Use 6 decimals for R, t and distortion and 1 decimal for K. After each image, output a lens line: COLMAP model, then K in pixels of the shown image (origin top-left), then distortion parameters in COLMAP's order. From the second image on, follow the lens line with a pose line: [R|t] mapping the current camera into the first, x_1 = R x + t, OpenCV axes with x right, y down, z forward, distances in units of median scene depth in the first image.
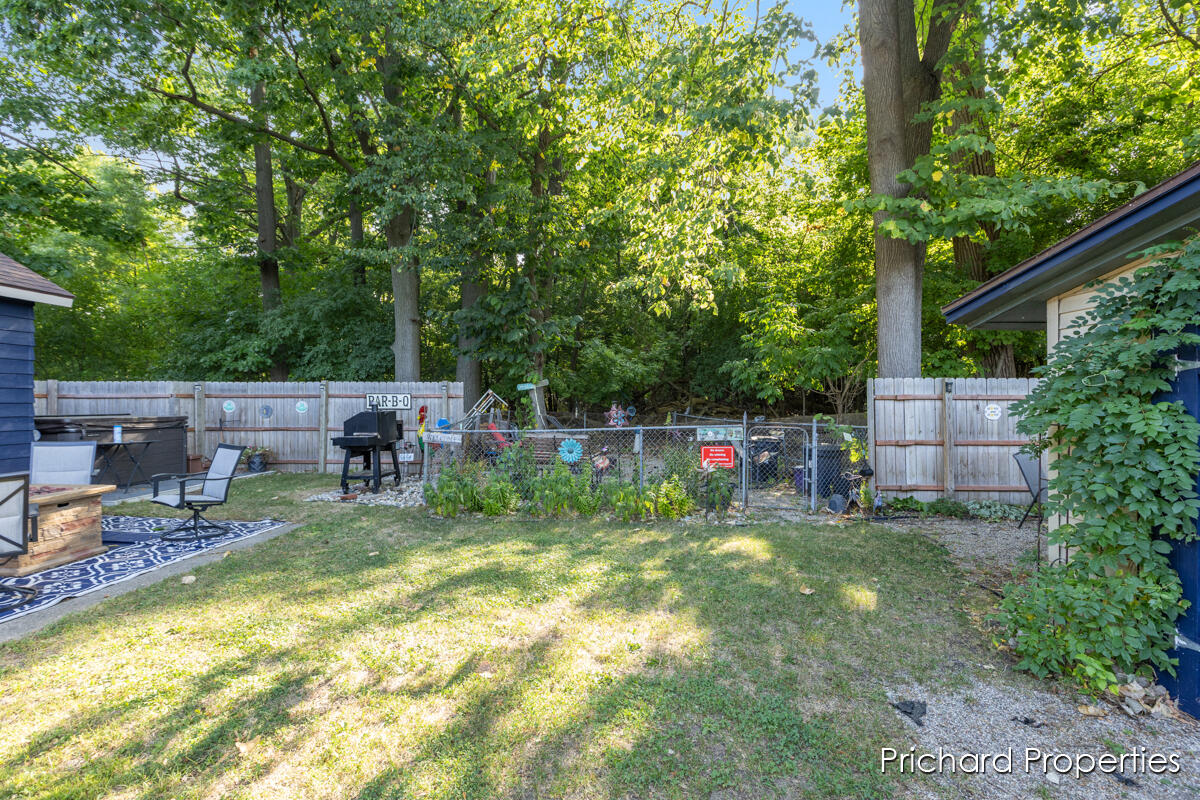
lens RADIAL K [[552.1, 0, 600.0], [0, 552.1, 400.0], [0, 0, 1]] dist [-0.000093, -0.000587]
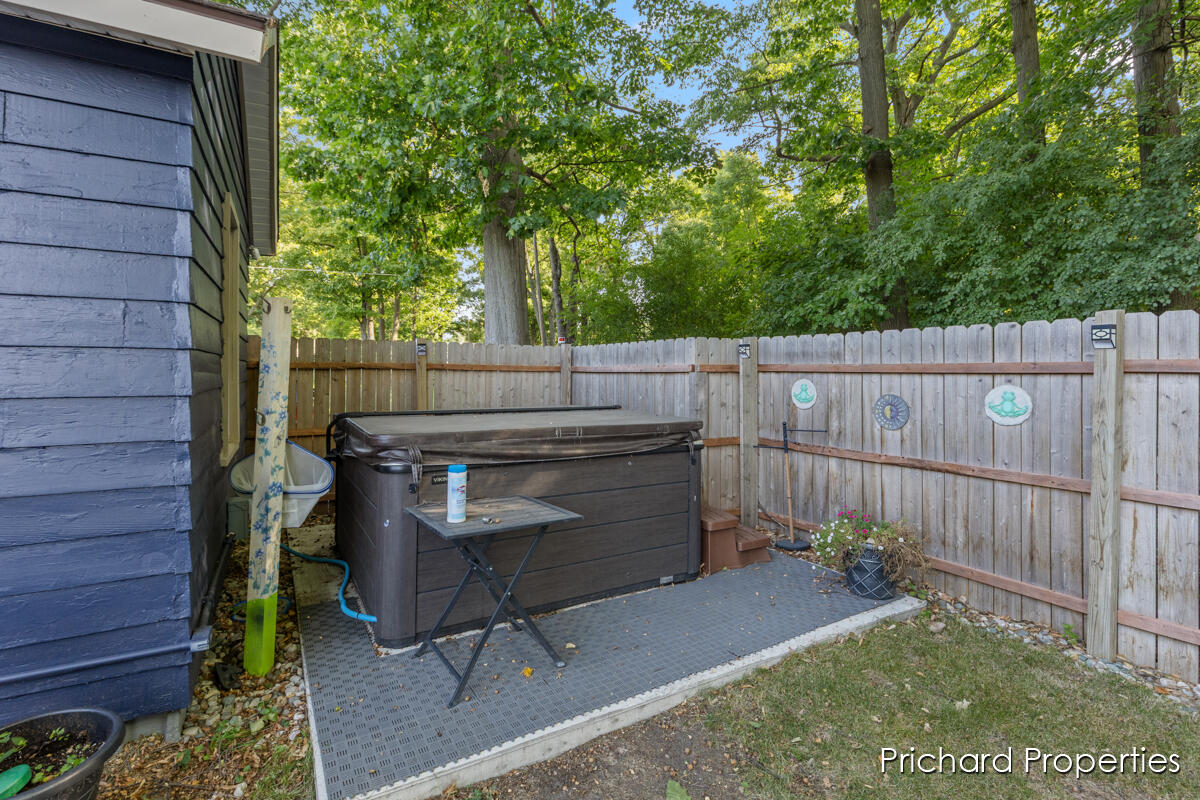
lens RADIAL K [[556.1, 0, 585.2], [0, 556.1, 367.9], [0, 0, 1]] dist [-0.001265, -0.000265]
pose [[0.529949, -0.000899, -0.848029, -0.414022], [-0.001825, 0.999996, -0.002200, -0.006966], [0.848027, 0.002713, 0.529945, 0.654604]]
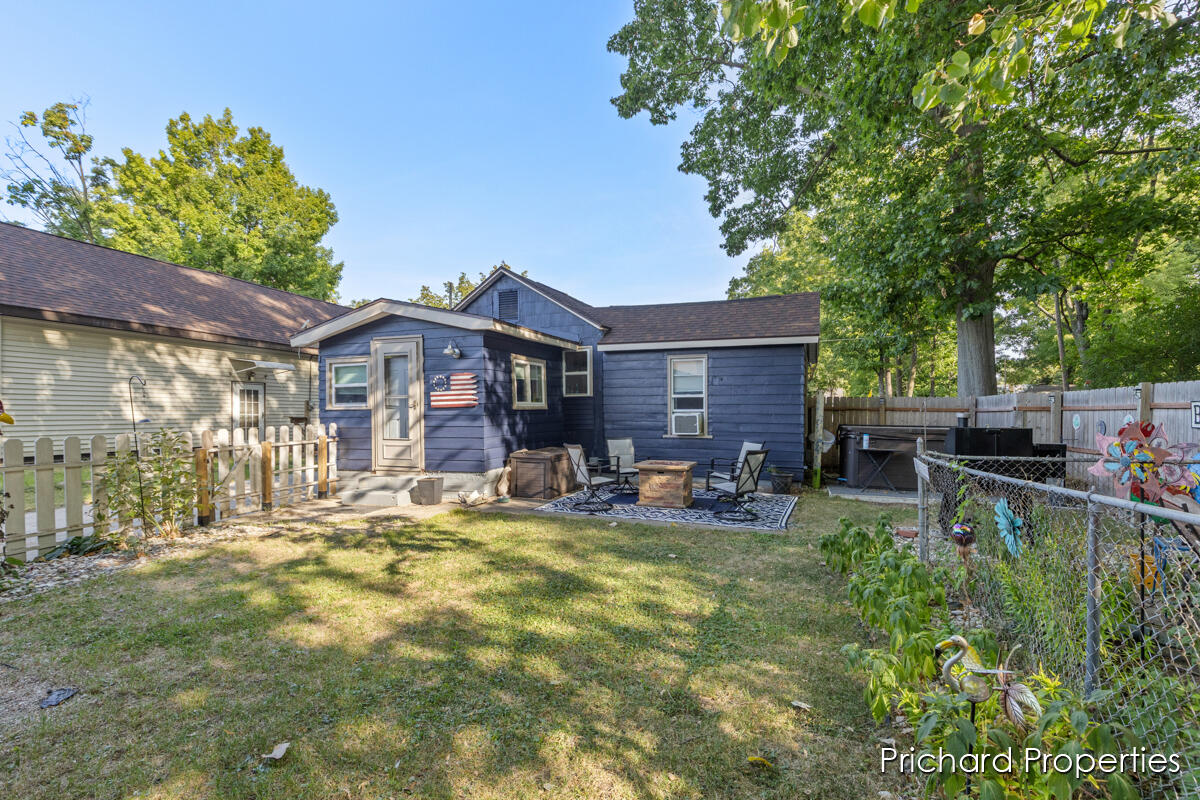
lens RADIAL K [[552.1, 0, 600.0], [0, 552.1, 400.0], [0, 0, 1]] dist [-0.000093, -0.000587]
pose [[-0.305959, -0.022629, -0.951776, 0.327117], [-0.005846, 0.999743, -0.021890, 0.001049], [0.952027, -0.001134, -0.306013, 0.598675]]
